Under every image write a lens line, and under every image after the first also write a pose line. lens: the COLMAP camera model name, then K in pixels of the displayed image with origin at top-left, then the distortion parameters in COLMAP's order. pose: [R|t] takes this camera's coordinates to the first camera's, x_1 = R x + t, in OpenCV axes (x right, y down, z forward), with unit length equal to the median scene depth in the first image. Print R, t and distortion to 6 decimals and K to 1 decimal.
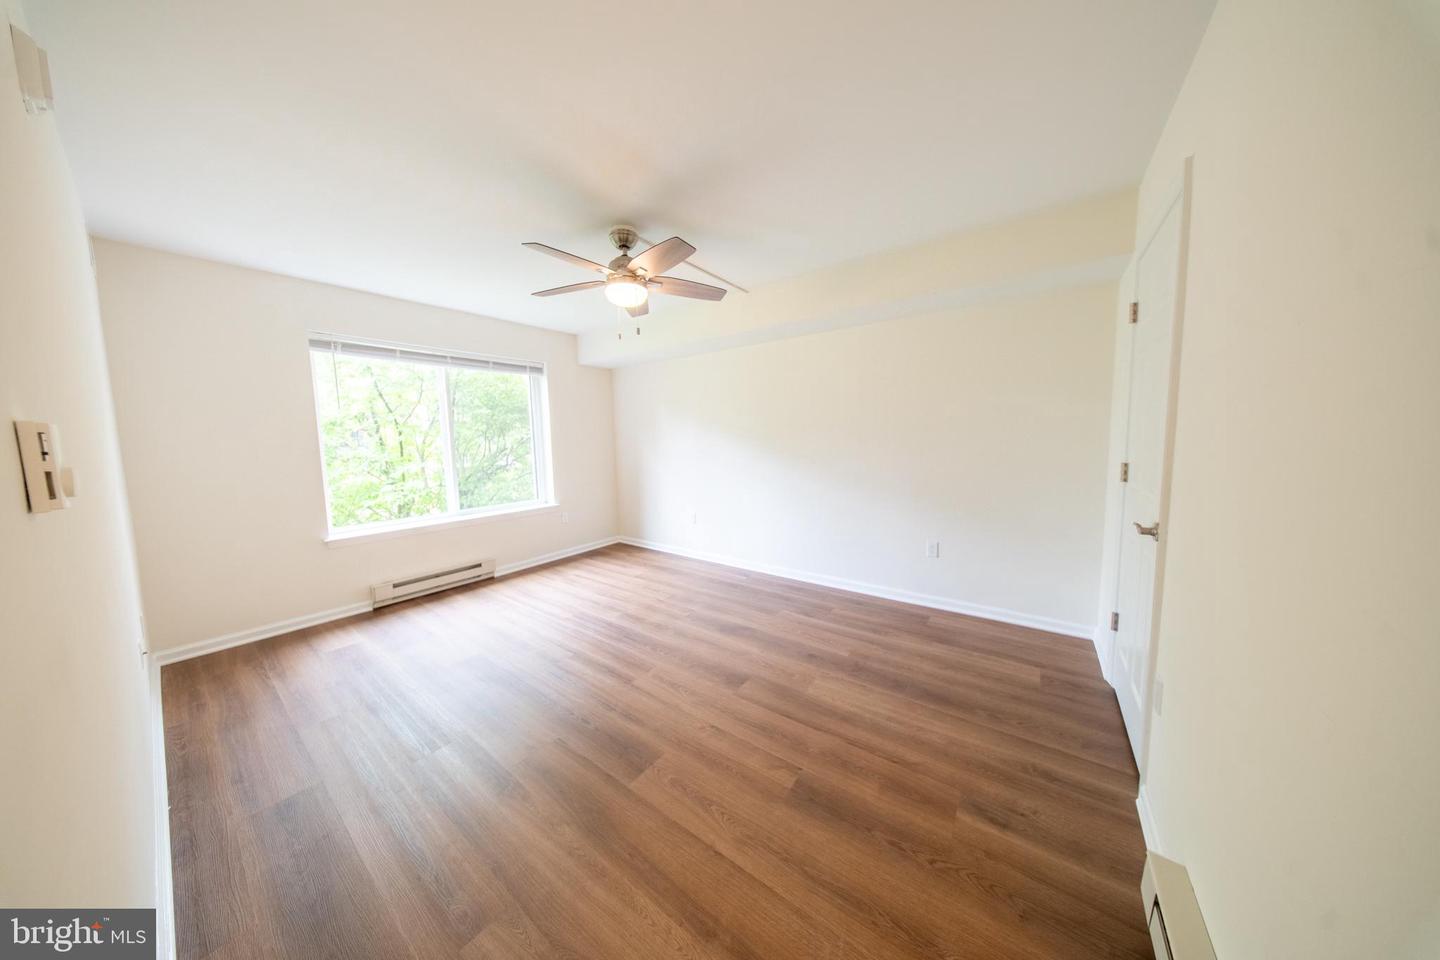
lens RADIAL K [[419.8, 0, 719.5], [0, 419.8, 477.3], [0, 0, 1]] dist [0.000312, -0.000964]
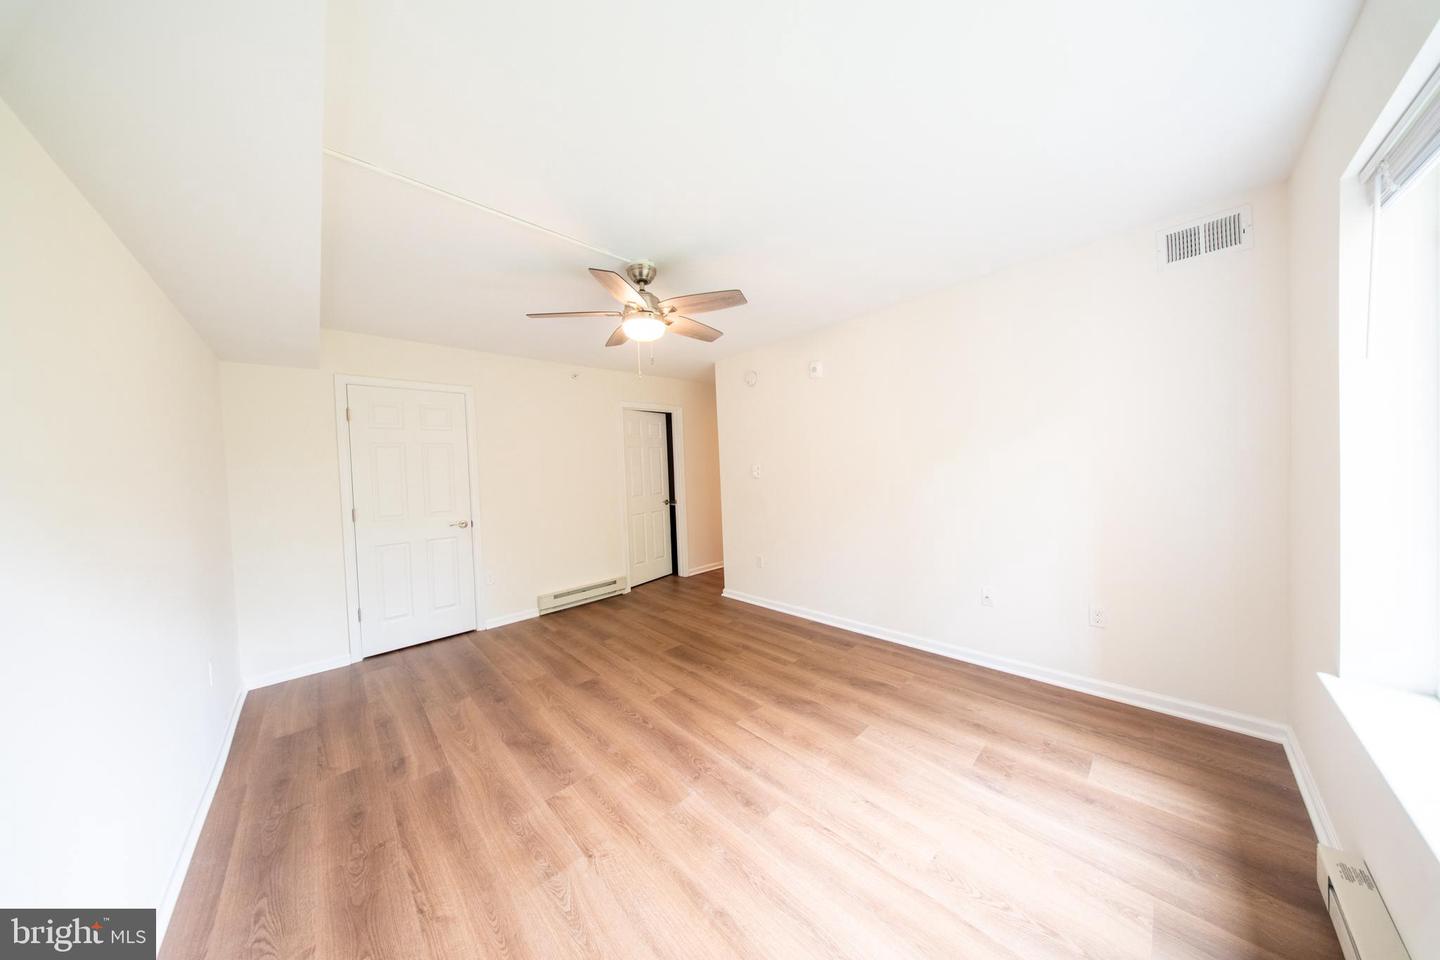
lens RADIAL K [[421.8, 0, 716.2], [0, 421.8, 474.0], [0, 0, 1]] dist [-0.004035, -0.000011]
pose [[-0.982367, 0.056738, 0.178146, -0.389558], [0.076883, 0.991142, 0.108290, -0.139746], [-0.170424, 0.120077, -0.978027, 1.420159]]
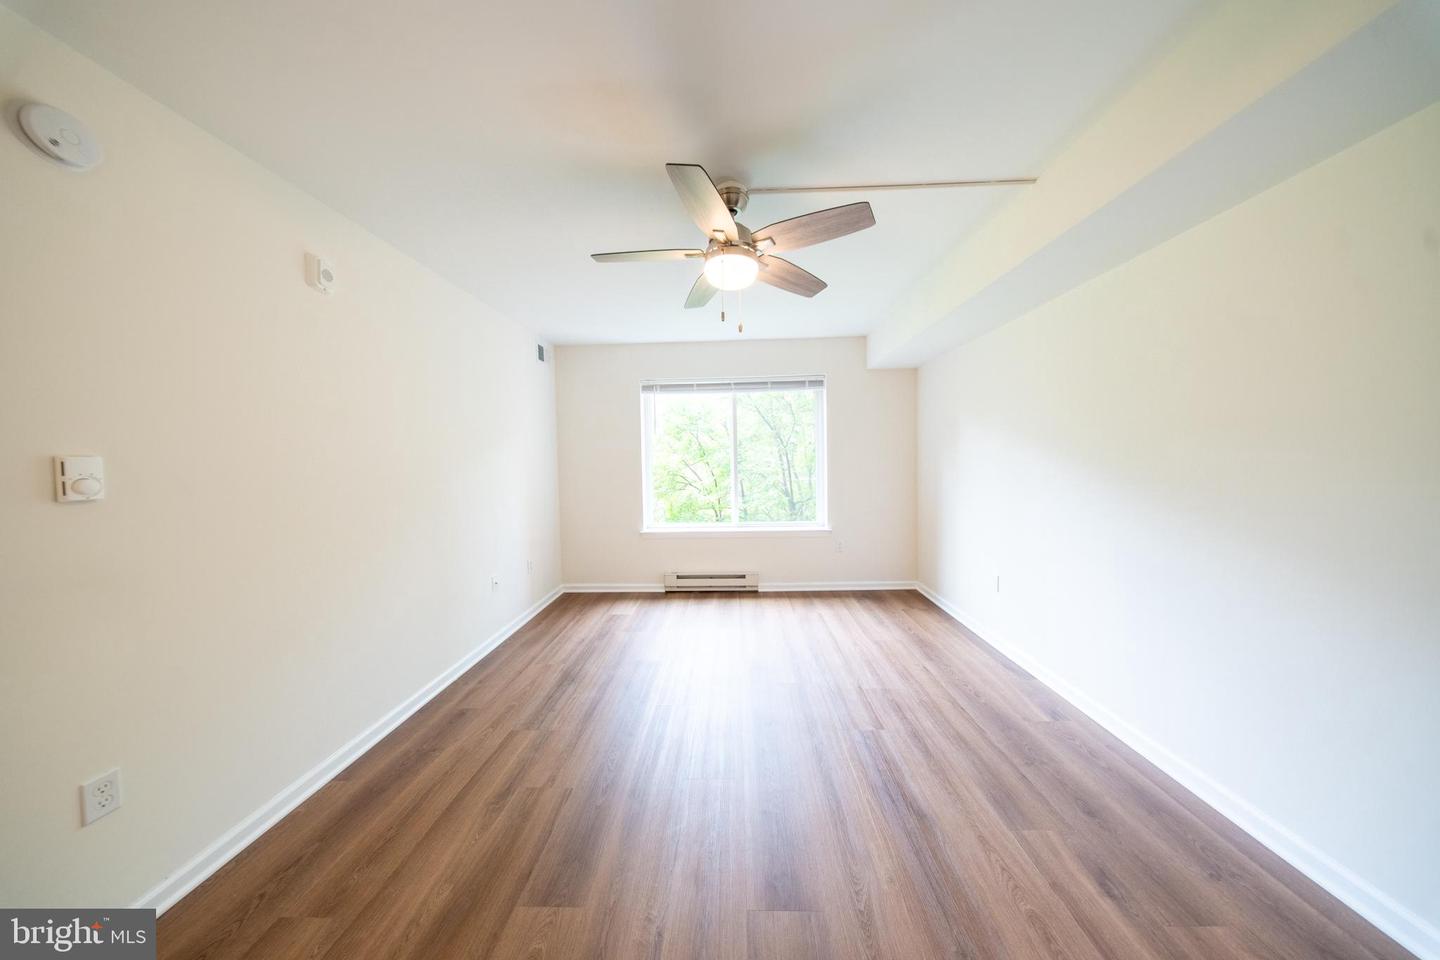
lens RADIAL K [[419.8, 0, 719.5], [0, 419.8, 477.3], [0, 0, 1]] dist [0.000312, -0.000964]
pose [[0.566403, 0.042464, -0.823034, 0.299761], [-0.071596, 0.997431, 0.002190, -0.044066], [0.821013, 0.057686, 0.567988, 0.407724]]
